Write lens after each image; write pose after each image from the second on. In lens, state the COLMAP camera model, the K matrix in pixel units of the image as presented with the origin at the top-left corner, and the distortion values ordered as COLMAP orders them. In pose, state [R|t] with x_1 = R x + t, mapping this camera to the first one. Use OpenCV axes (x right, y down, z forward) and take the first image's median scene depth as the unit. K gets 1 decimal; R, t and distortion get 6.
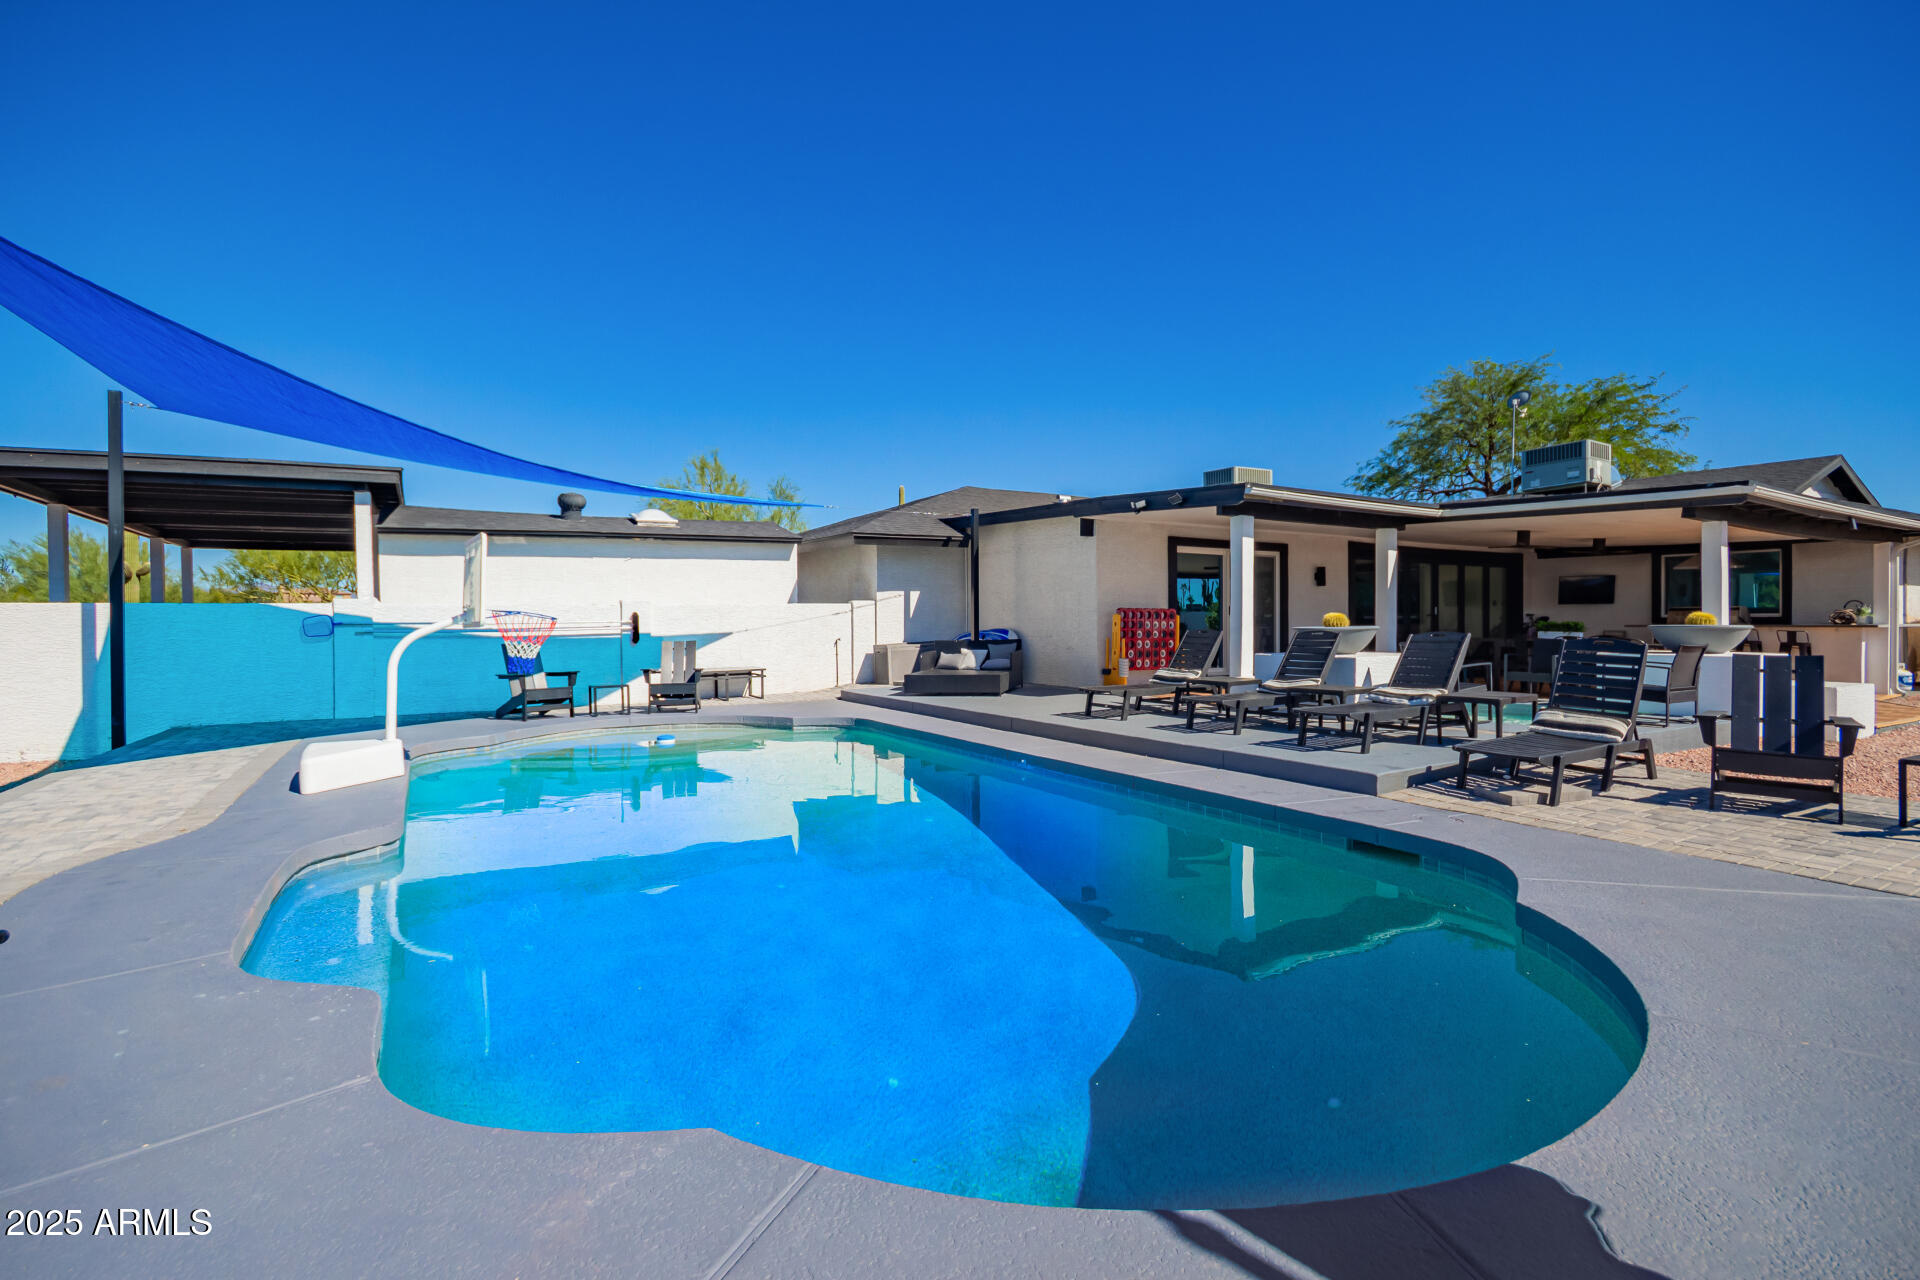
lens RADIAL K [[868.1, 0, 963.8], [0, 868.1, 639.4], [0, 0, 1]] dist [-0.021555, -0.000342]
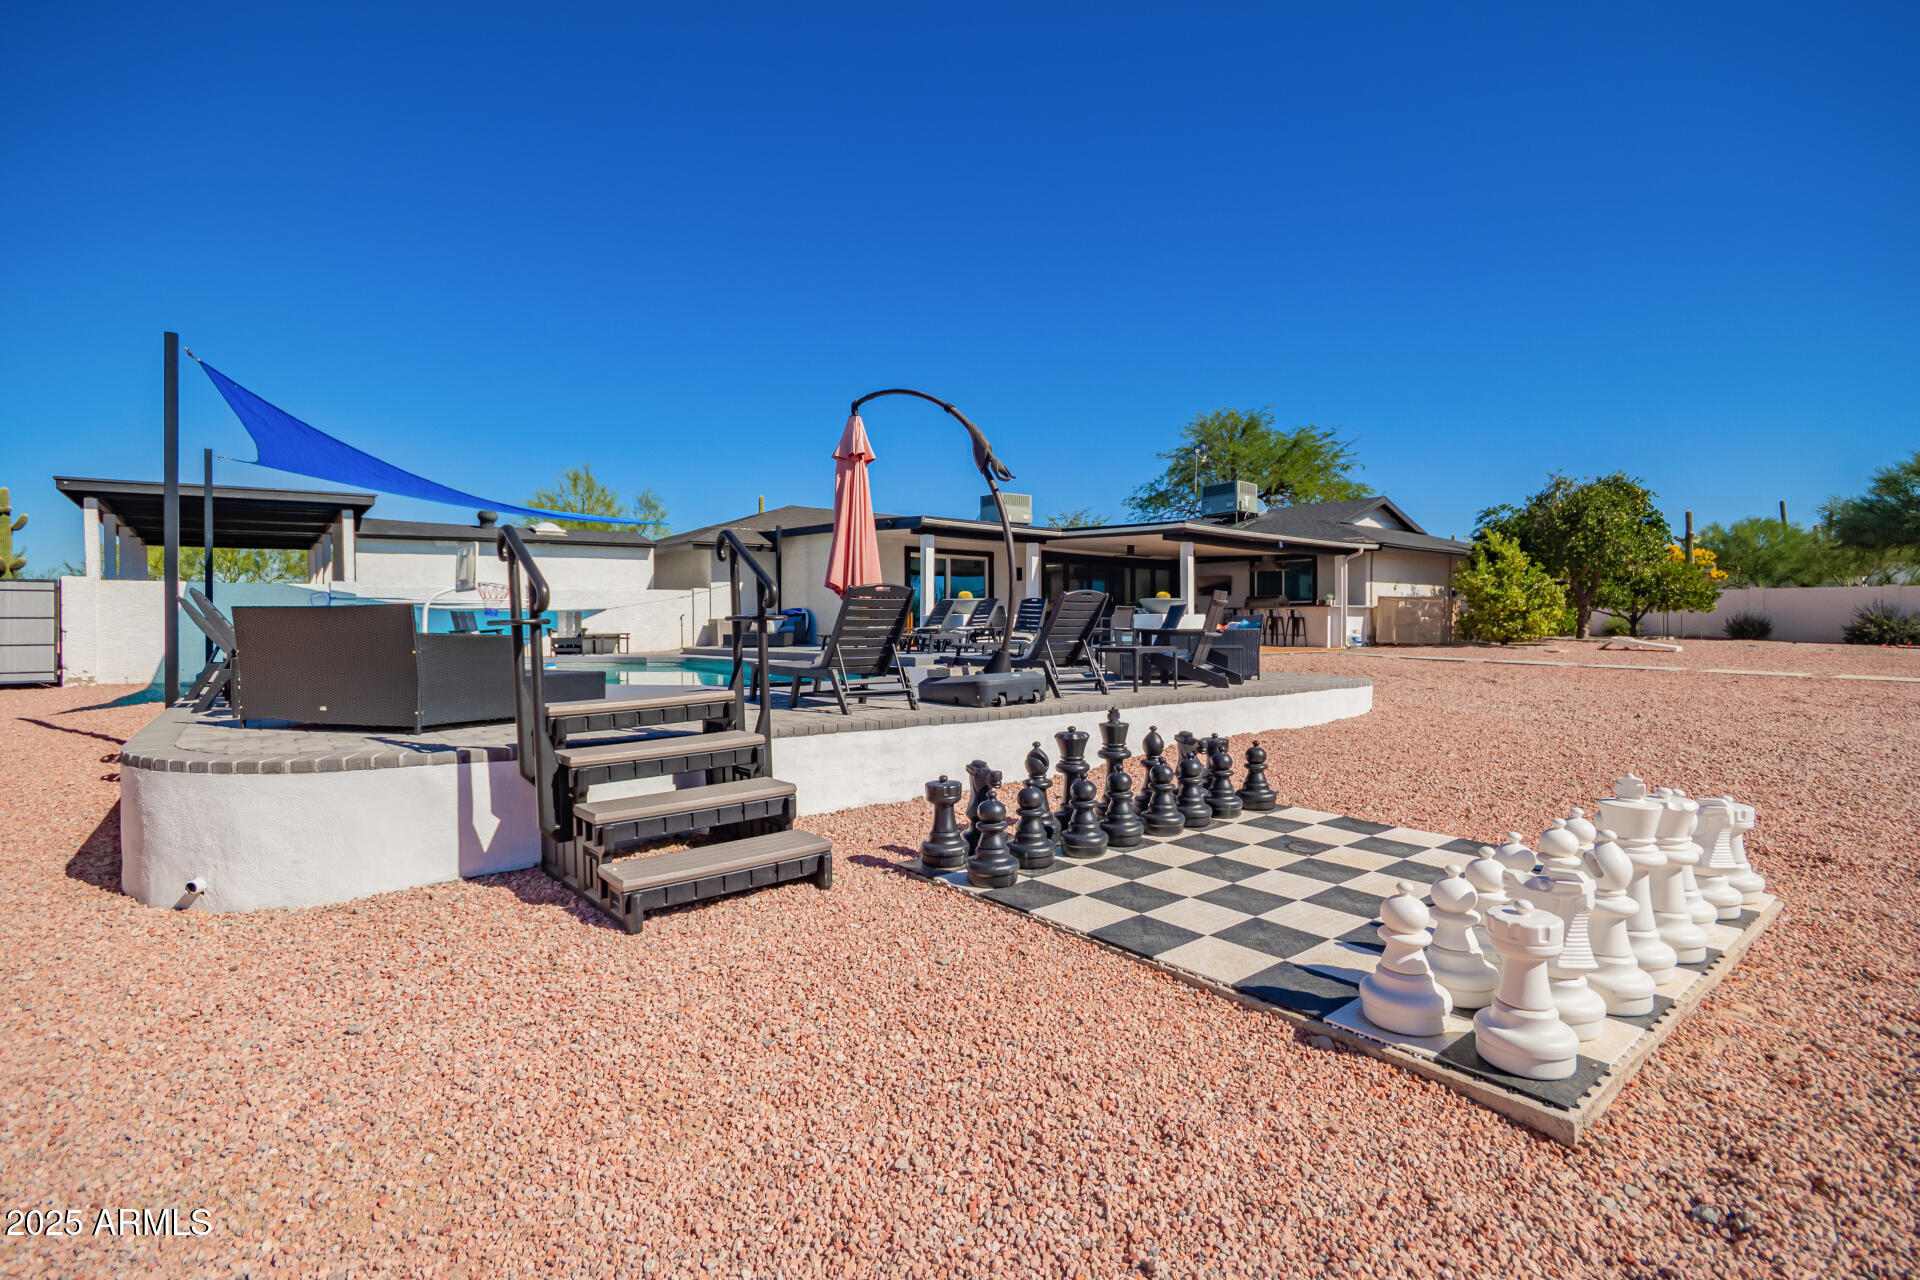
lens RADIAL K [[868.1, 0, 953.3], [0, 868.1, 632.9], [0, 0, 1]] dist [-0.021555, -0.000342]
pose [[0.991766, 0.000026, 0.128062, 0.115709], [0.001715, 0.999908, -0.013489, 0.049364], [-0.128050, 0.013598, 0.991674, -0.477618]]
